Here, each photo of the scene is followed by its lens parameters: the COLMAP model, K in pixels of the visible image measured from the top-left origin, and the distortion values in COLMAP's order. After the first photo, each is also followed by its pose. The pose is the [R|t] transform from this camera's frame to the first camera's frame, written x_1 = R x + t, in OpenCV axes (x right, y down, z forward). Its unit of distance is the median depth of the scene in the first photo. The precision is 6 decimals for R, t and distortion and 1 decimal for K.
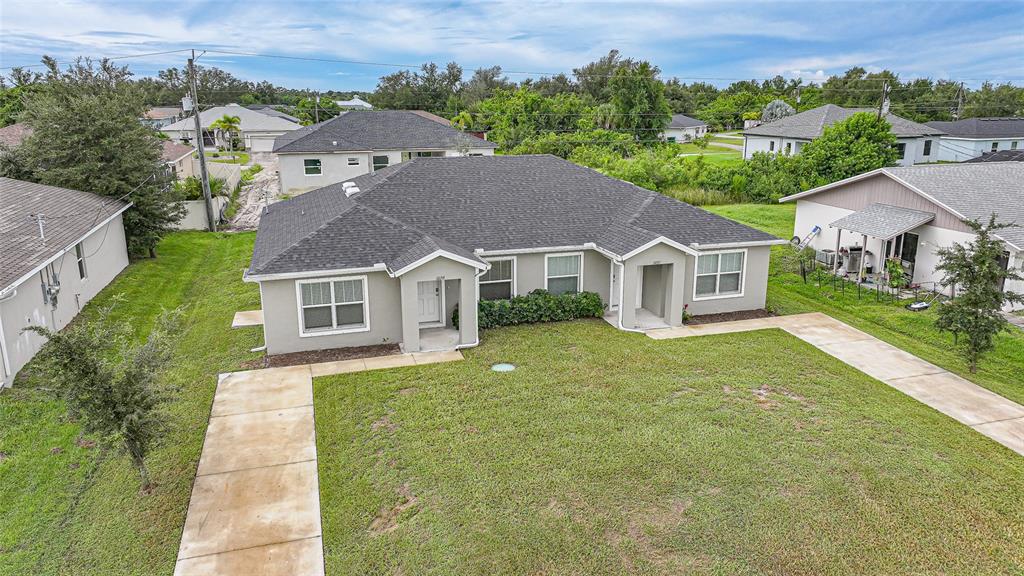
lens RADIAL K [[718.5, 0, 516.0], [0, 718.5, 282.4], [0, 0, 1]] dist [0.002318, 0.010040]
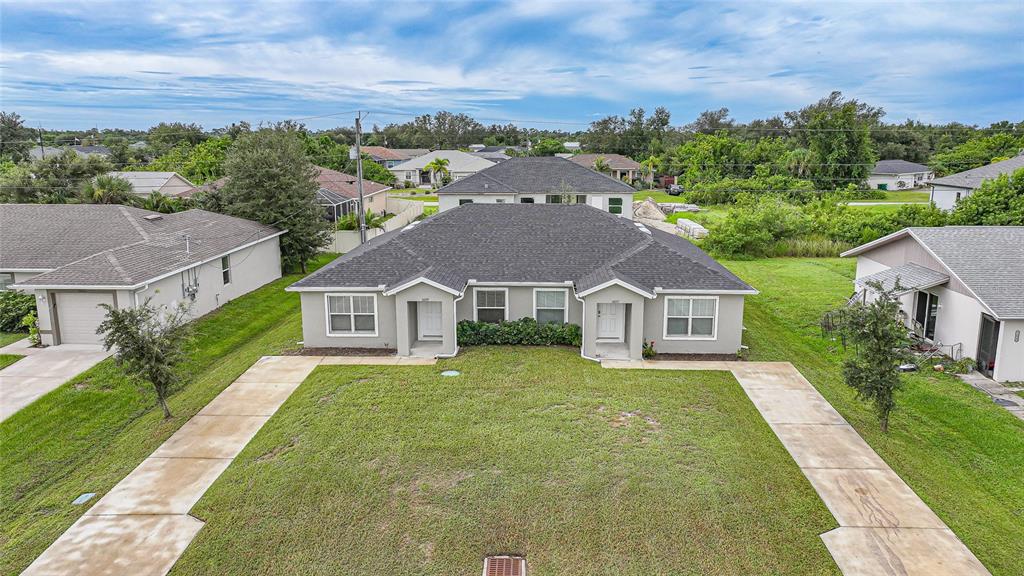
lens RADIAL K [[718.5, 0, 516.0], [0, 718.5, 282.4], [0, 0, 1]] dist [0.002318, 0.010040]
pose [[0.942697, 0.065915, -0.327075, 0.409421], [-0.082822, 0.995839, -0.038020, -0.001275], [0.323208, 0.062930, 0.944233, -0.132636]]
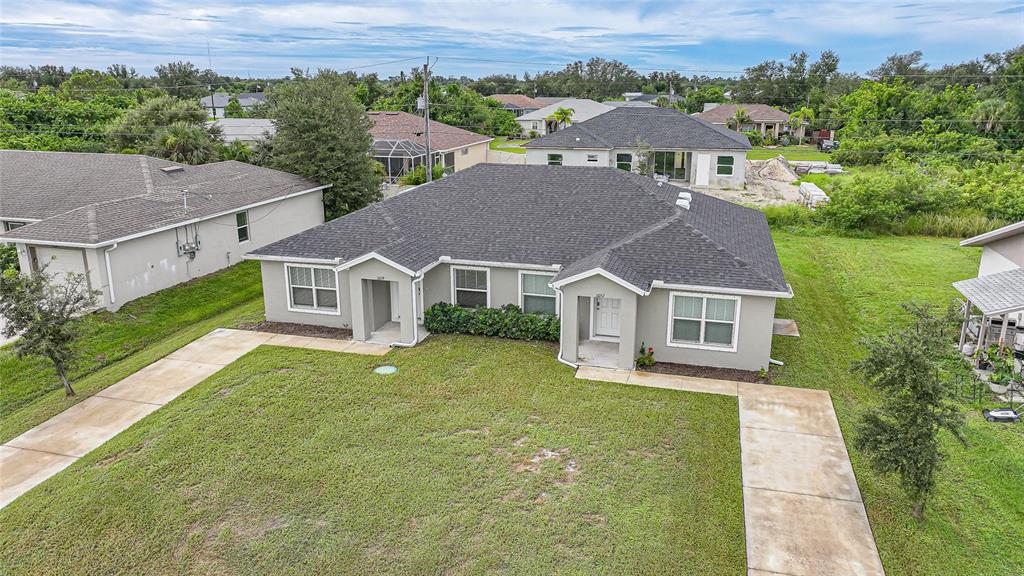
lens RADIAL K [[718.5, 0, 516.0], [0, 718.5, 282.4], [0, 0, 1]] dist [0.002318, 0.010040]
pose [[0.841136, 0.144413, -0.521186, 0.566232], [-0.135821, 0.989211, 0.054896, -0.077843], [0.523491, 0.024613, 0.851676, 0.161492]]
